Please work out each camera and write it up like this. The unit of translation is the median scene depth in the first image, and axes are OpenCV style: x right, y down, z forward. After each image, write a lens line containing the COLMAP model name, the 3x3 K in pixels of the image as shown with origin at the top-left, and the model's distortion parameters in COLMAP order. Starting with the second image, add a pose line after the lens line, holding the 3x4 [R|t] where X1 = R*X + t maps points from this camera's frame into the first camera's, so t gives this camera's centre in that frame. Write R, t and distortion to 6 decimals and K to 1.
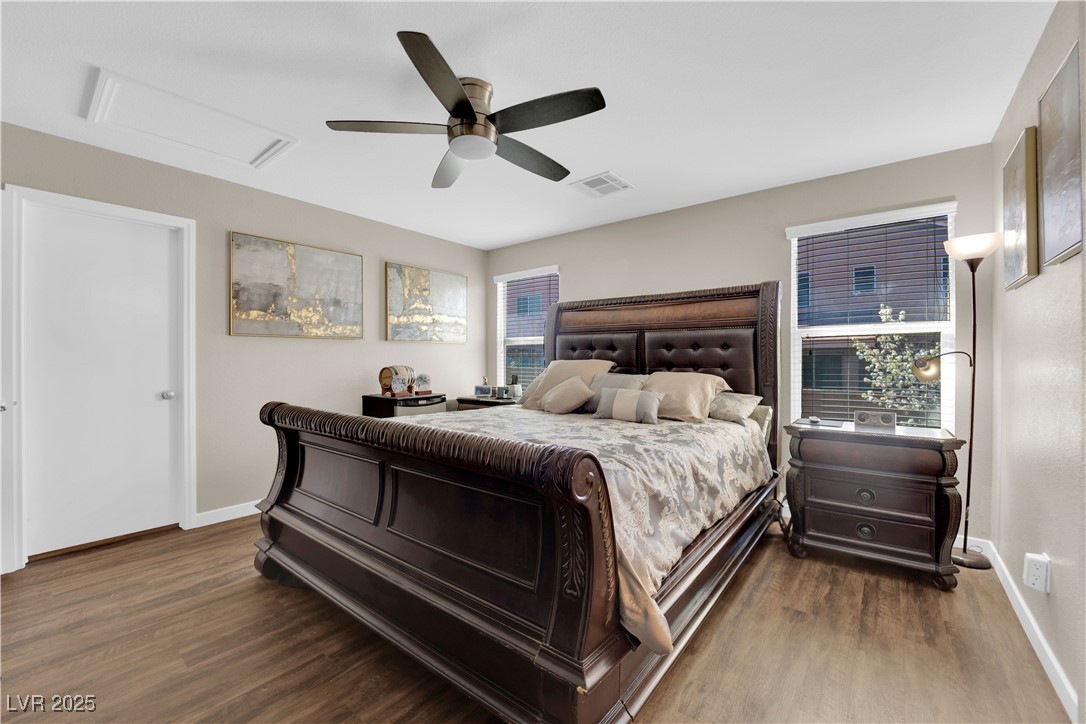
lens RADIAL K [[435.3, 0, 542.1], [0, 435.3, 360.8], [0, 0, 1]] dist [-0.001764, -0.007688]
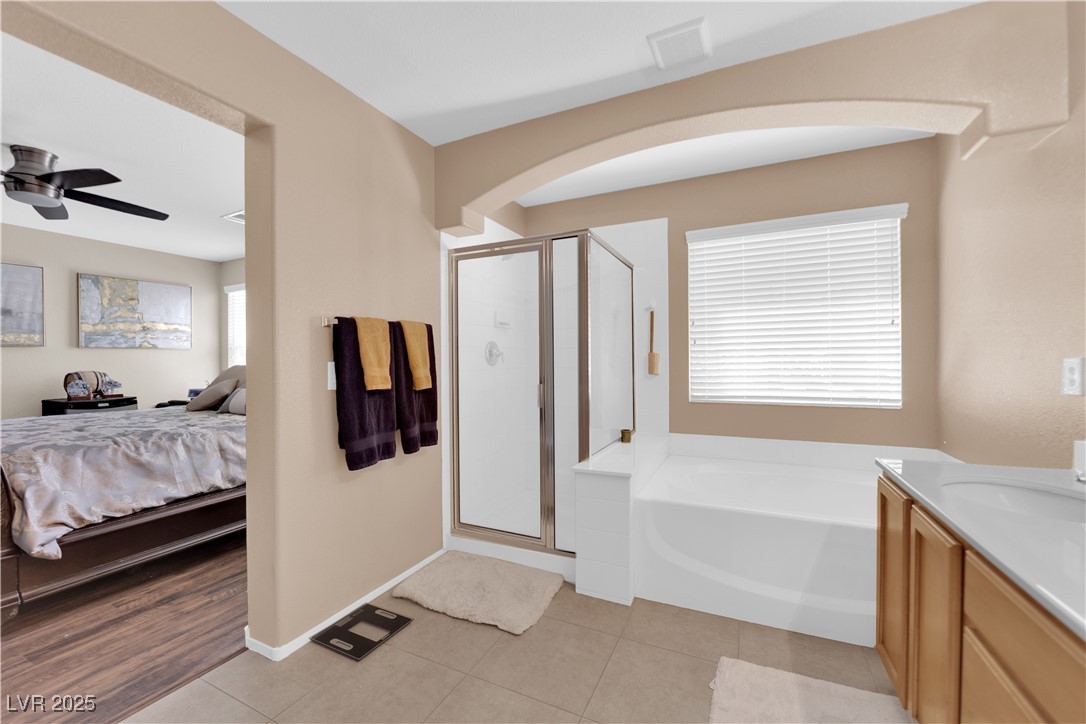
lens RADIAL K [[435.3, 0, 542.1], [0, 435.3, 360.8], [0, 0, 1]] dist [-0.001764, -0.007688]
pose [[0.973268, -0.005126, 0.229614, 0.494971], [0.005775, 0.999981, -0.002156, -0.005485], [-0.229599, 0.003425, 0.973279, -0.270816]]
